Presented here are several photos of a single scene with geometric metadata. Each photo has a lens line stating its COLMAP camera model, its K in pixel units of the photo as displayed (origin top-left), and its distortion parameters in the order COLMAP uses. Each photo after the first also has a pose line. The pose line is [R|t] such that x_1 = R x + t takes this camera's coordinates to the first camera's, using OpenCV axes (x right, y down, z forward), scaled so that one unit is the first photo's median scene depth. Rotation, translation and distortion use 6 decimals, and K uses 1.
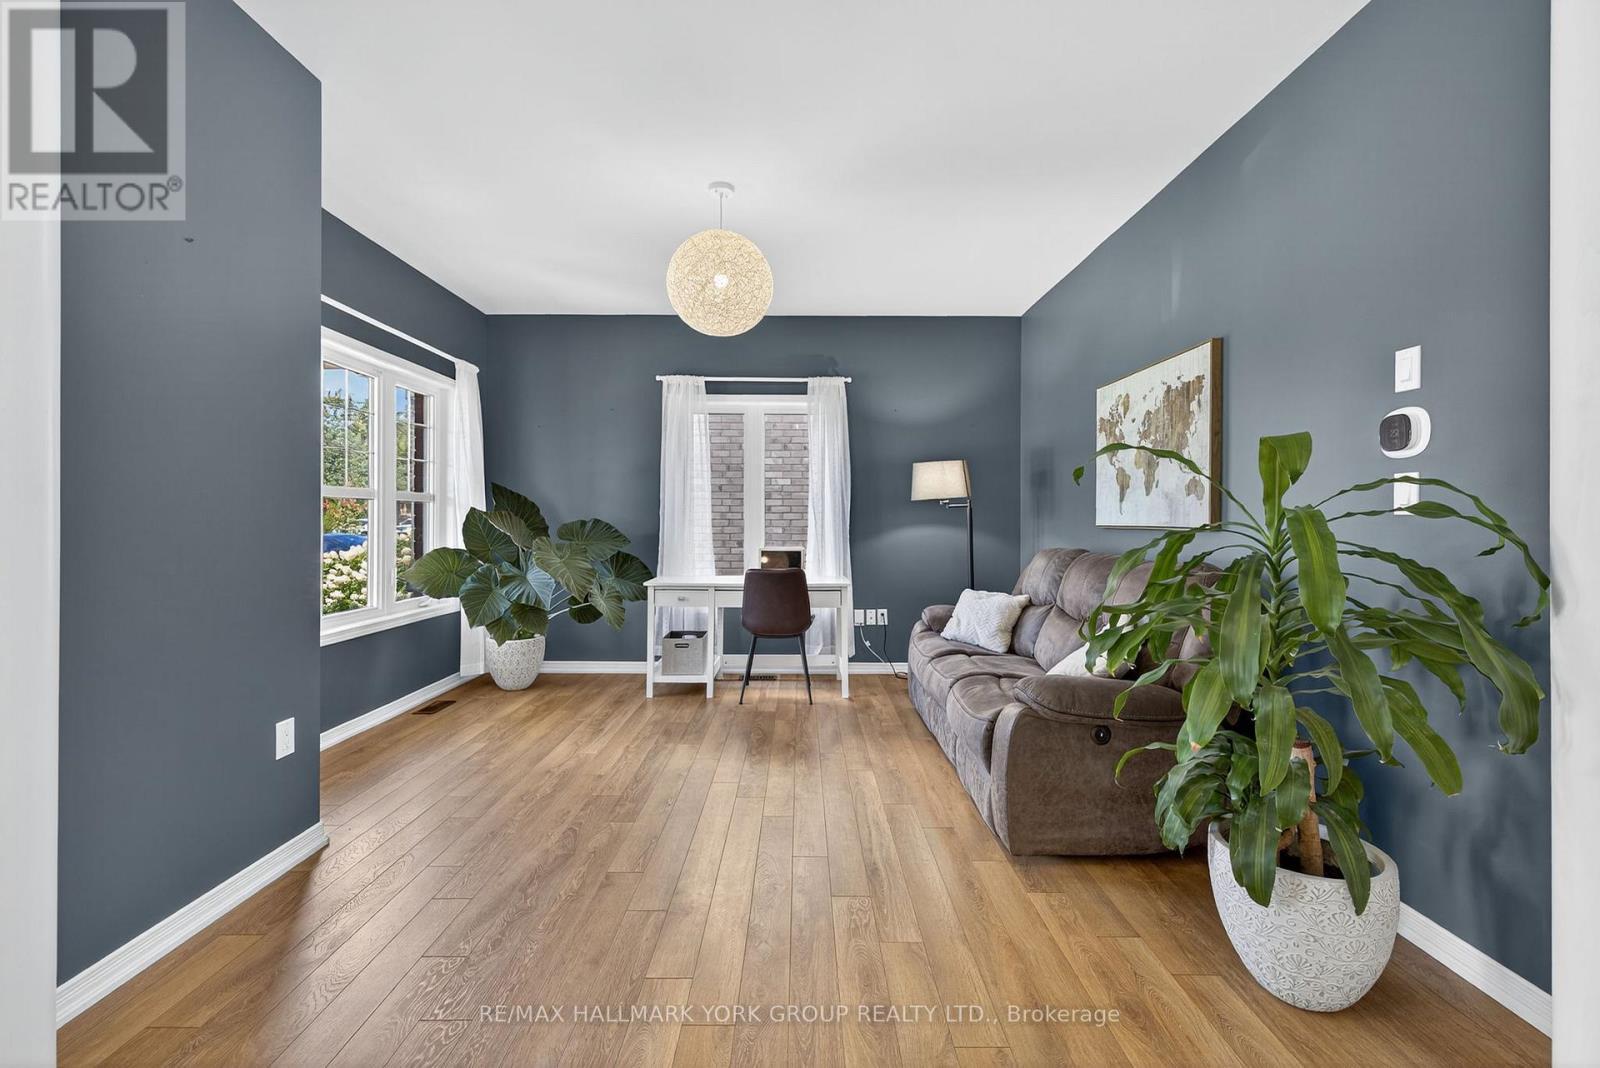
lens RADIAL K [[673.7, 0, 794.4], [0, 673.7, 521.5], [0, 0, 1]] dist [0.005656, -0.000091]
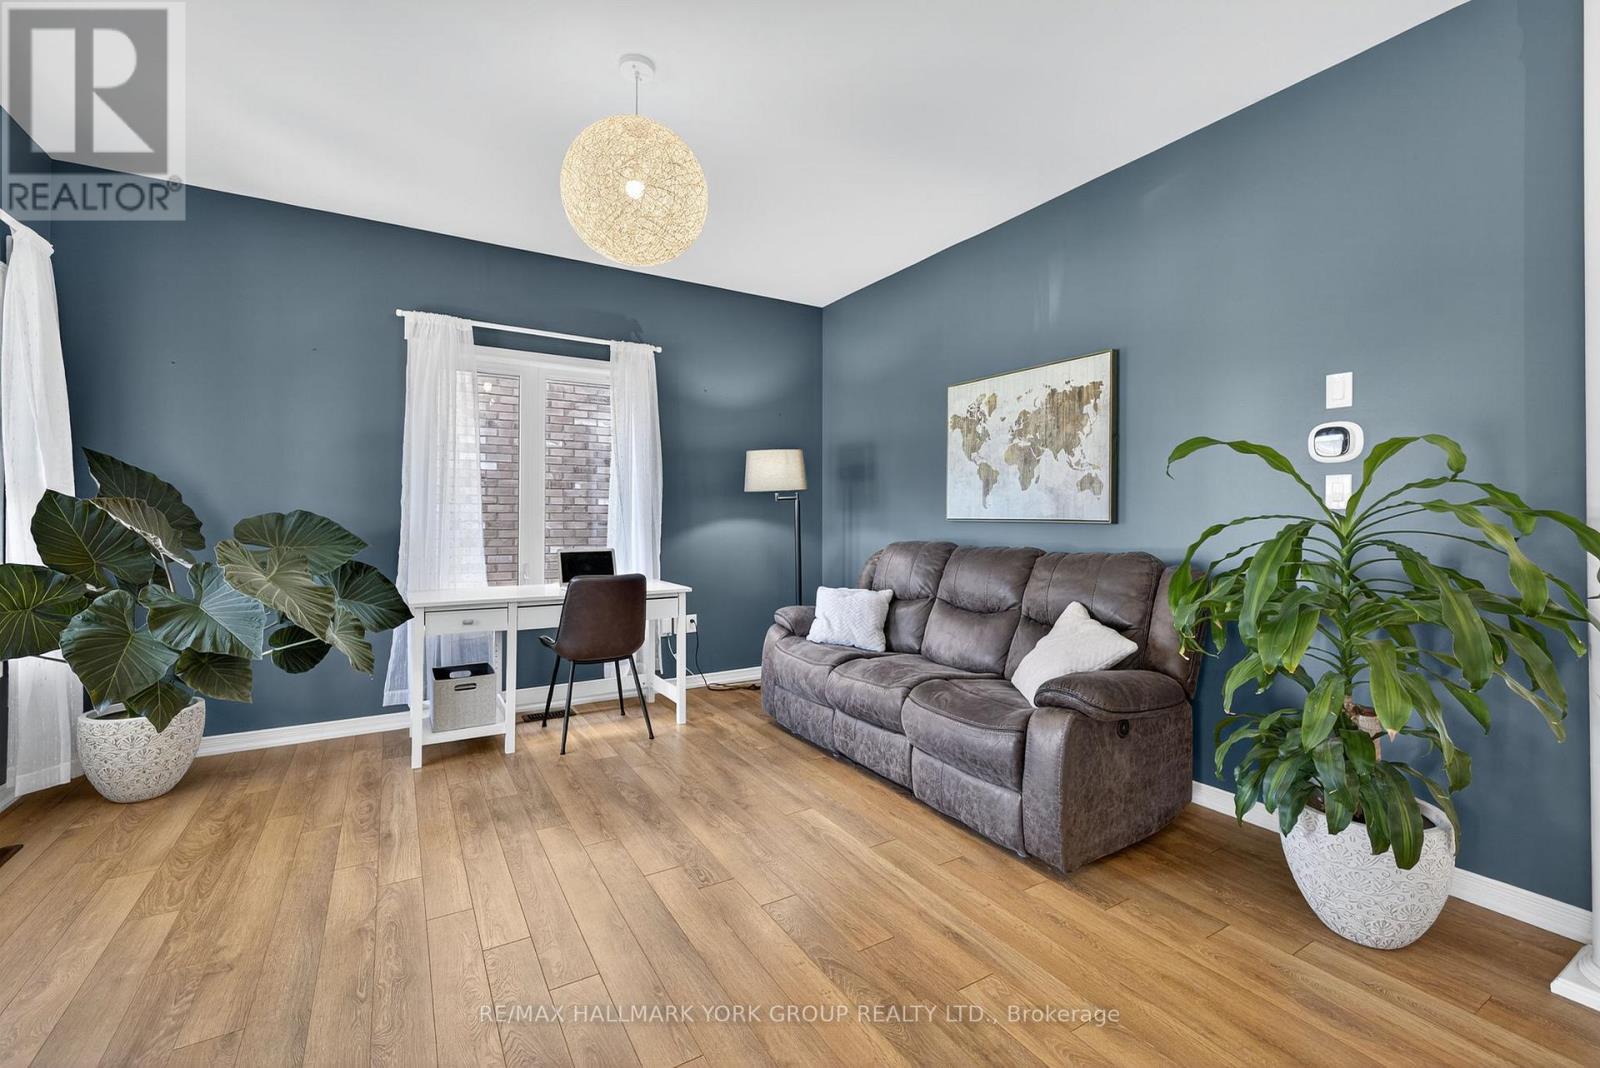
lens RADIAL K [[676.5, 0, 795.1], [0, 676.5, 512.4], [0, 0, 1]] dist [0.003653, -0.000044]
pose [[0.855112, 0.001741, 0.518441, -0.285252], [0.000113, 0.999994, -0.003544, -0.000181], [-0.518444, 0.003089, 0.855106, 0.231039]]
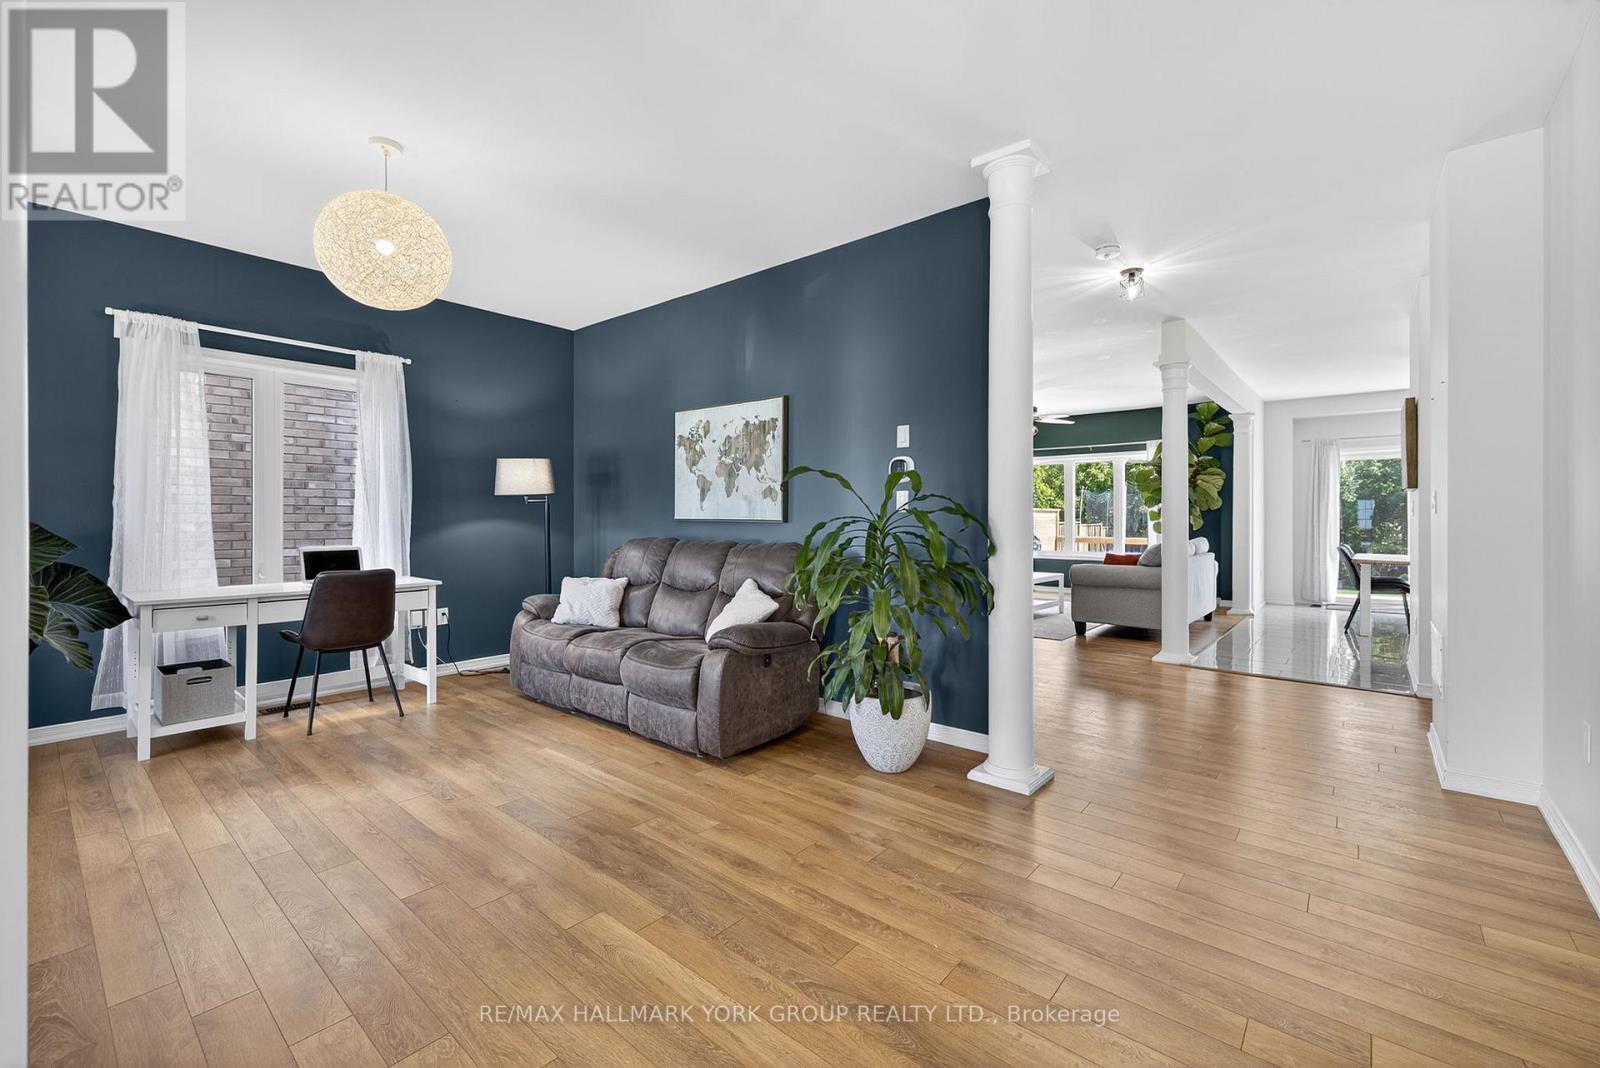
lens RADIAL K [[674.1, 0, 805.5], [0, 674.1, 518.4], [0, 0, 1]] dist [-0.001521, -0.000261]
pose [[0.639043, -0.003149, 0.769164, -0.367997], [-0.000171, 0.999991, 0.004236, -0.000867], [-0.769171, -0.002839, 0.639037, -0.003137]]
